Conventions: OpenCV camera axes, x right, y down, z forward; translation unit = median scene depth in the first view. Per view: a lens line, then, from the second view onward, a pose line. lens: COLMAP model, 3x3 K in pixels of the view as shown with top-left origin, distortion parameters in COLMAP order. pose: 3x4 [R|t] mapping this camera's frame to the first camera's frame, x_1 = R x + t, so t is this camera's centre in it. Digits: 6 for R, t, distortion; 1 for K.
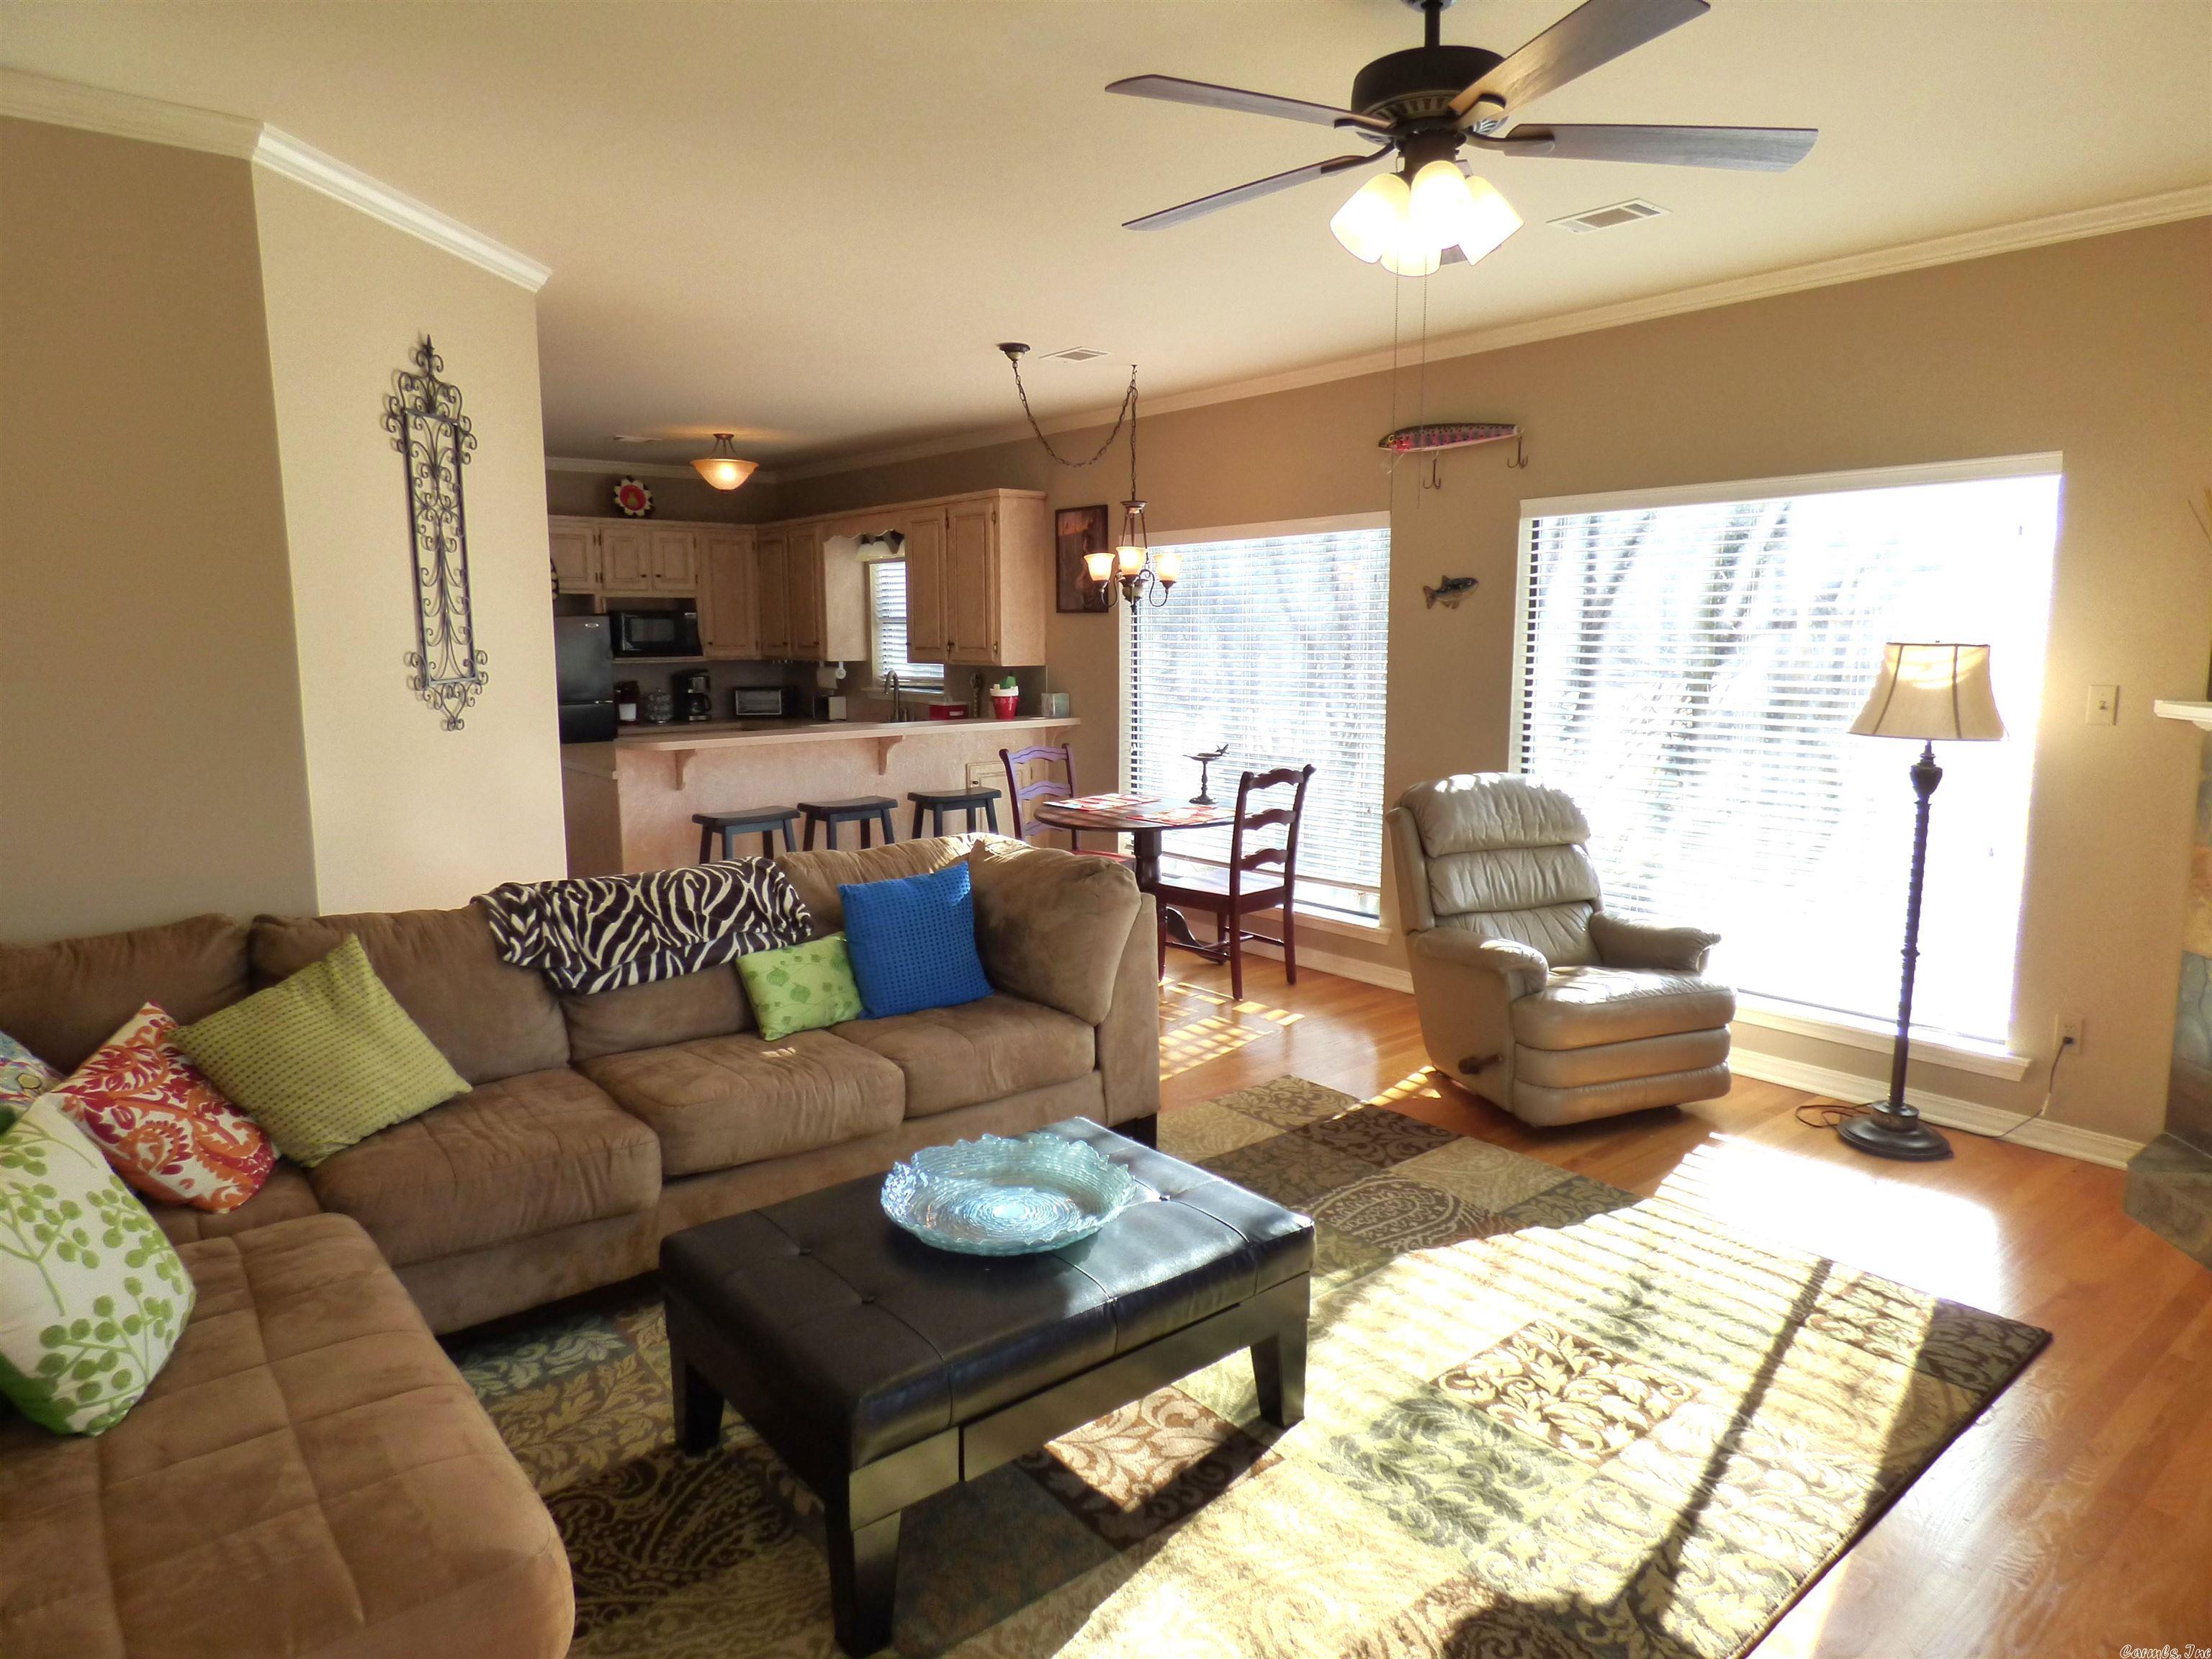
lens RADIAL K [[1350.6, 0, 1109.5], [0, 1350.6, 819.6], [0, 0, 1]] dist [-0.012491, 0.005880]
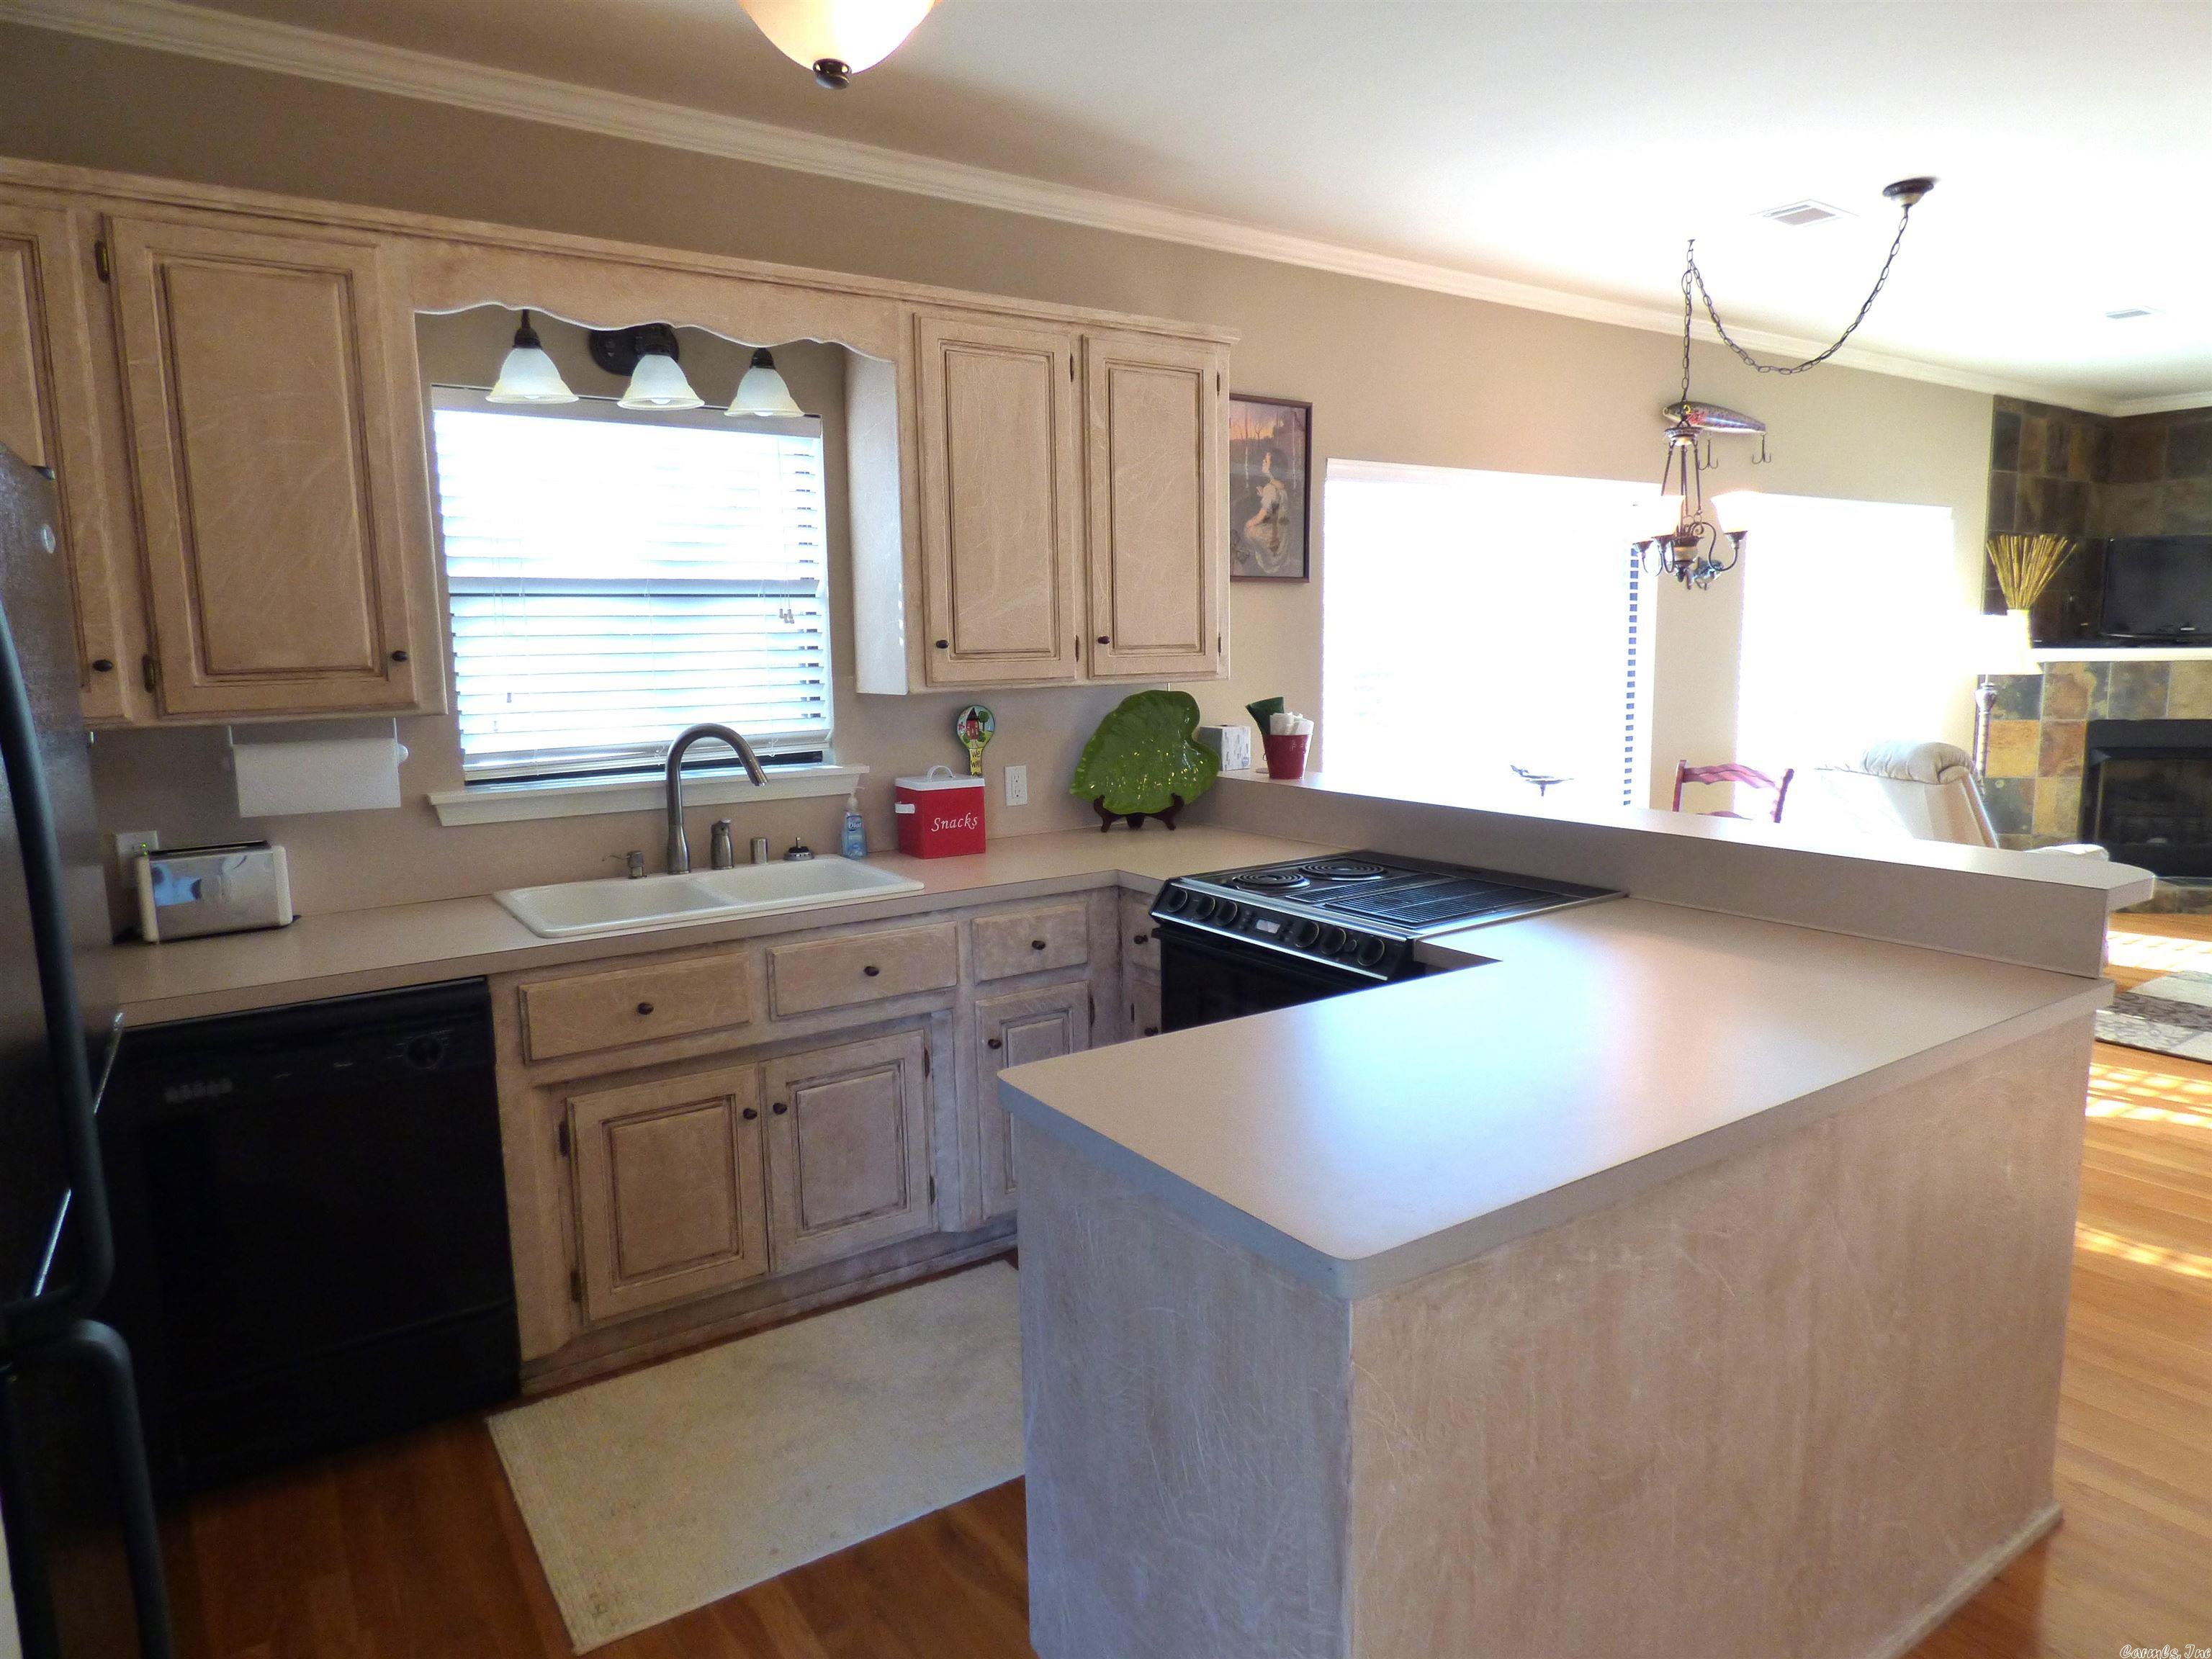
lens RADIAL K [[1339.8, 0, 1098.7], [0, 1339.8, 832.3], [0, 0, 1]] dist [-0.027306, 0.002469]
pose [[0.096205, -0.138255, 0.985713, -0.588397], [0.158321, 0.979824, 0.121977, -0.126532], [-0.982690, 0.144325, 0.116152, 0.995418]]
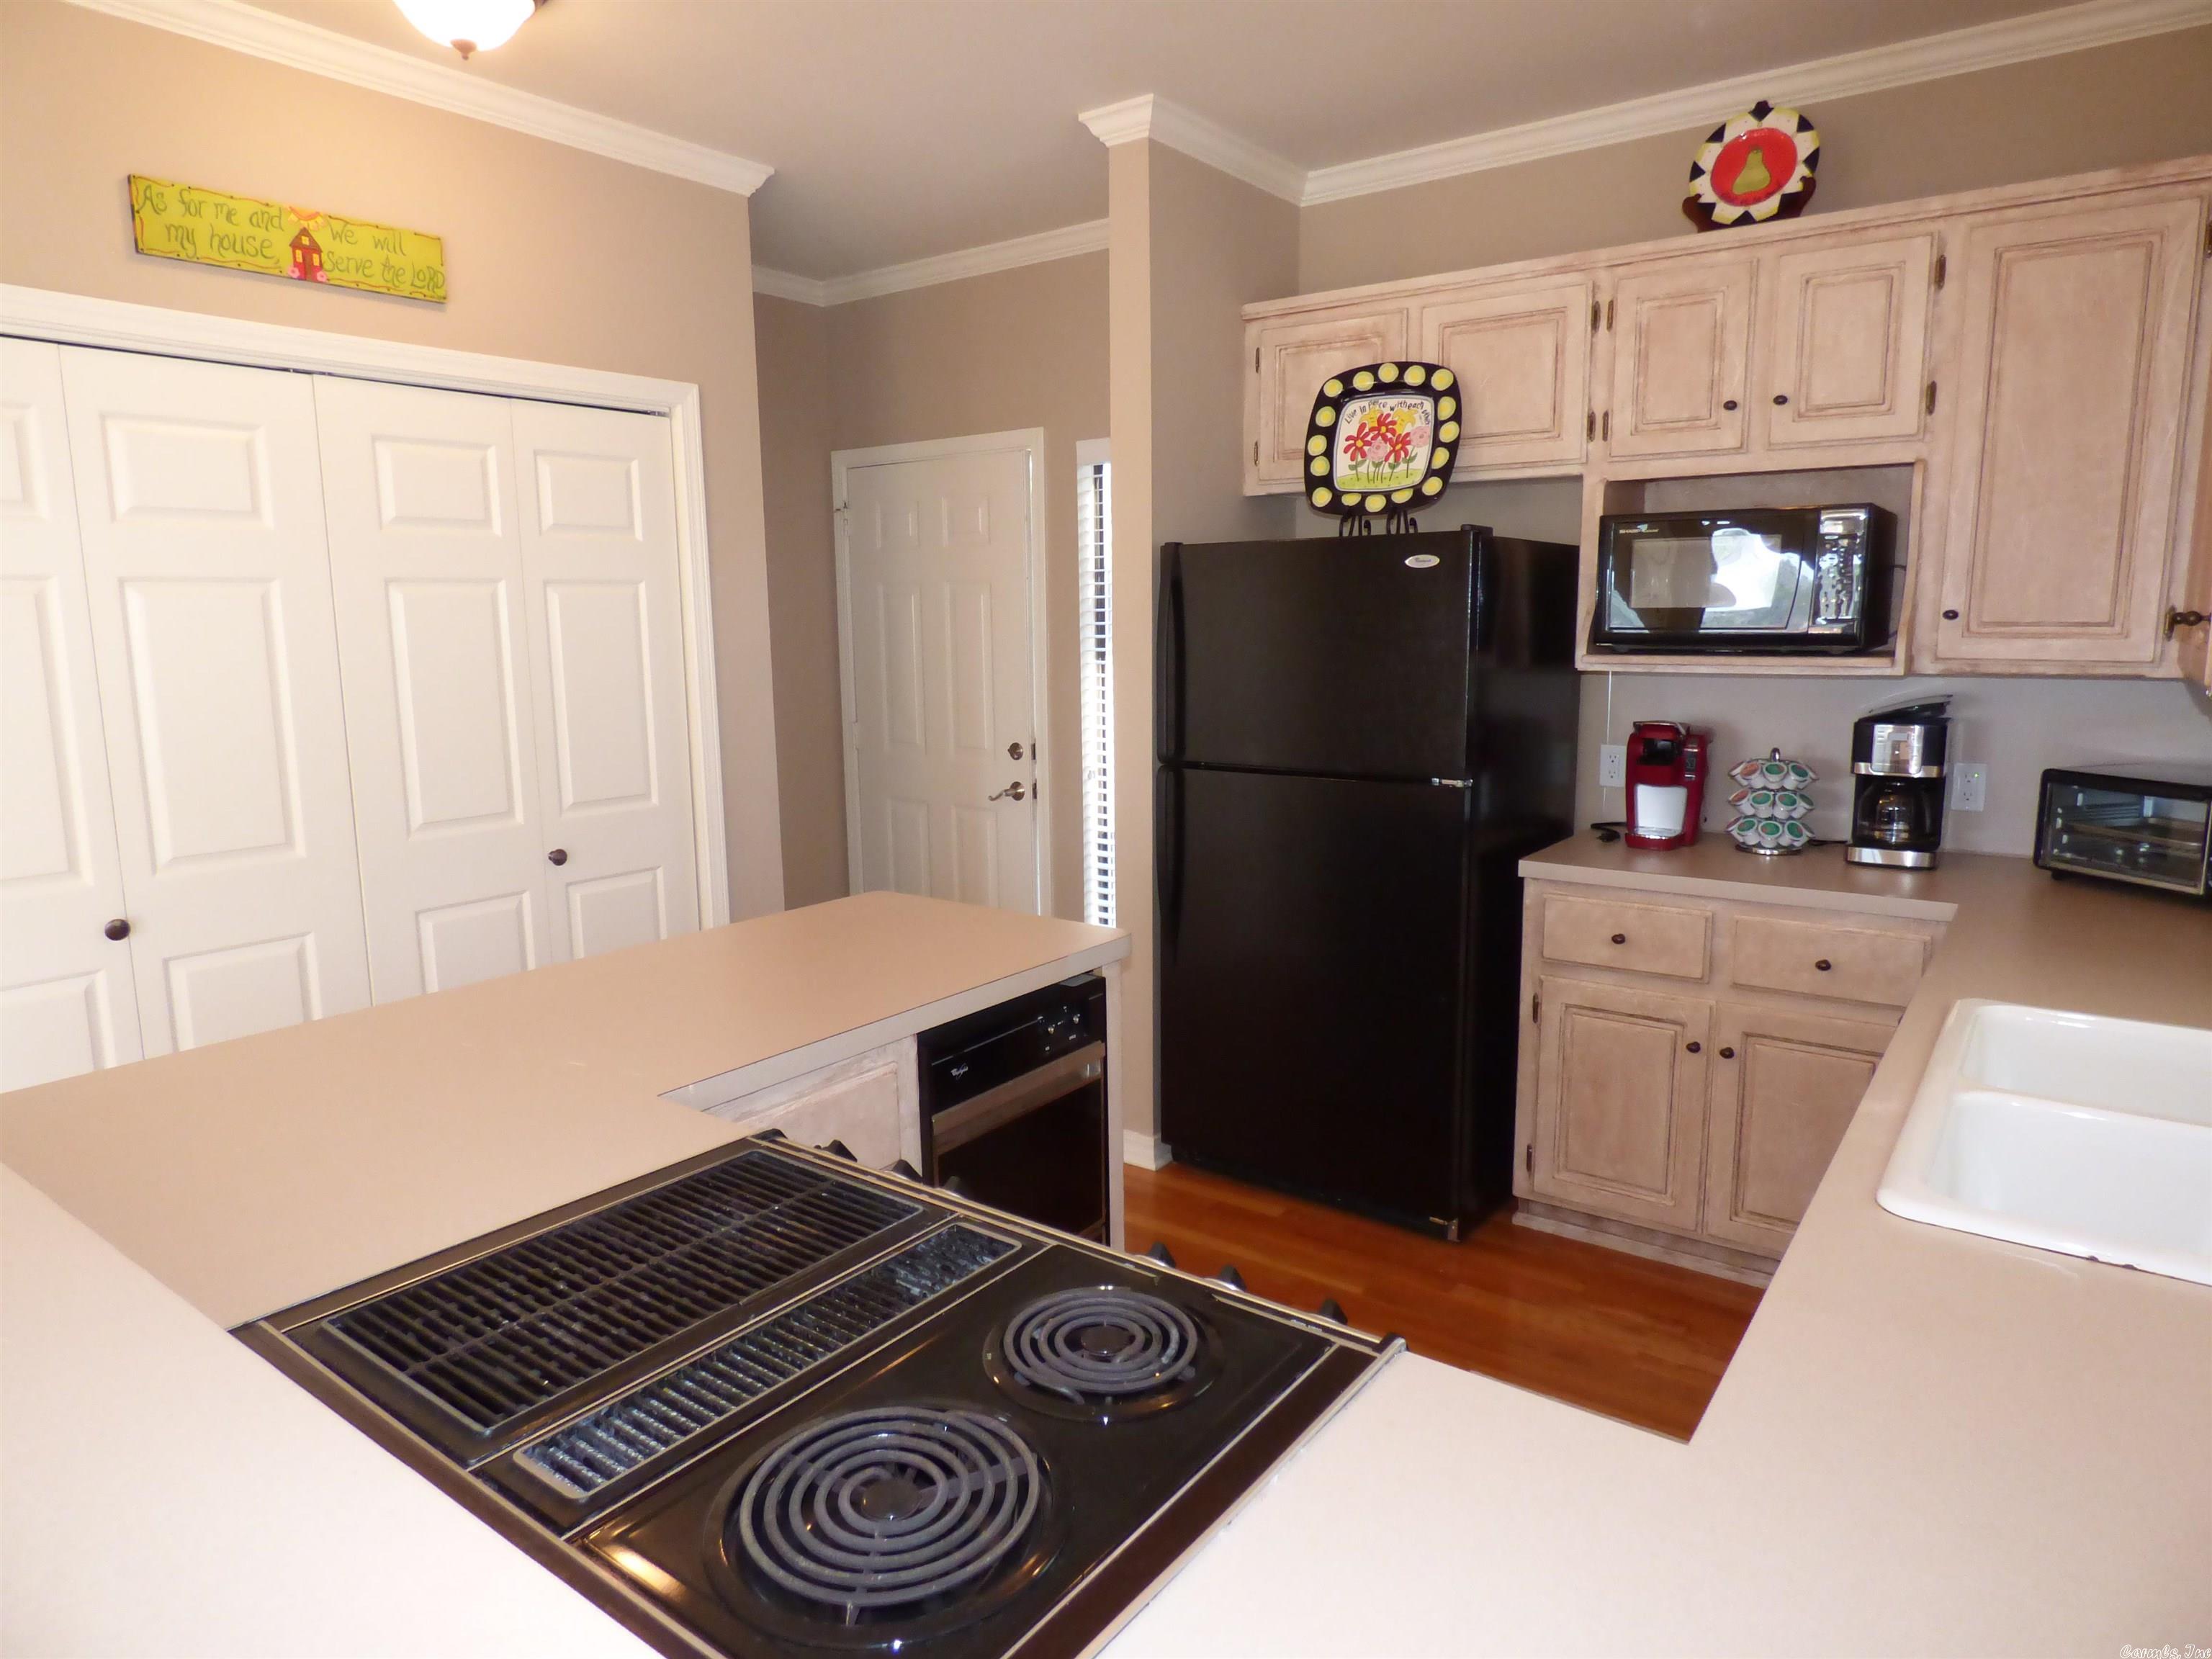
lens RADIAL K [[1359.1, 0, 1104.3], [0, 1359.1, 820.0], [0, 0, 1]] dist [-0.000263, -0.016070]
pose [[0.240462, 0.148988, -0.959156, -0.064725], [-0.127858, 0.984402, 0.120855, -0.125320], [0.962201, 0.093575, 0.255760, 0.953189]]
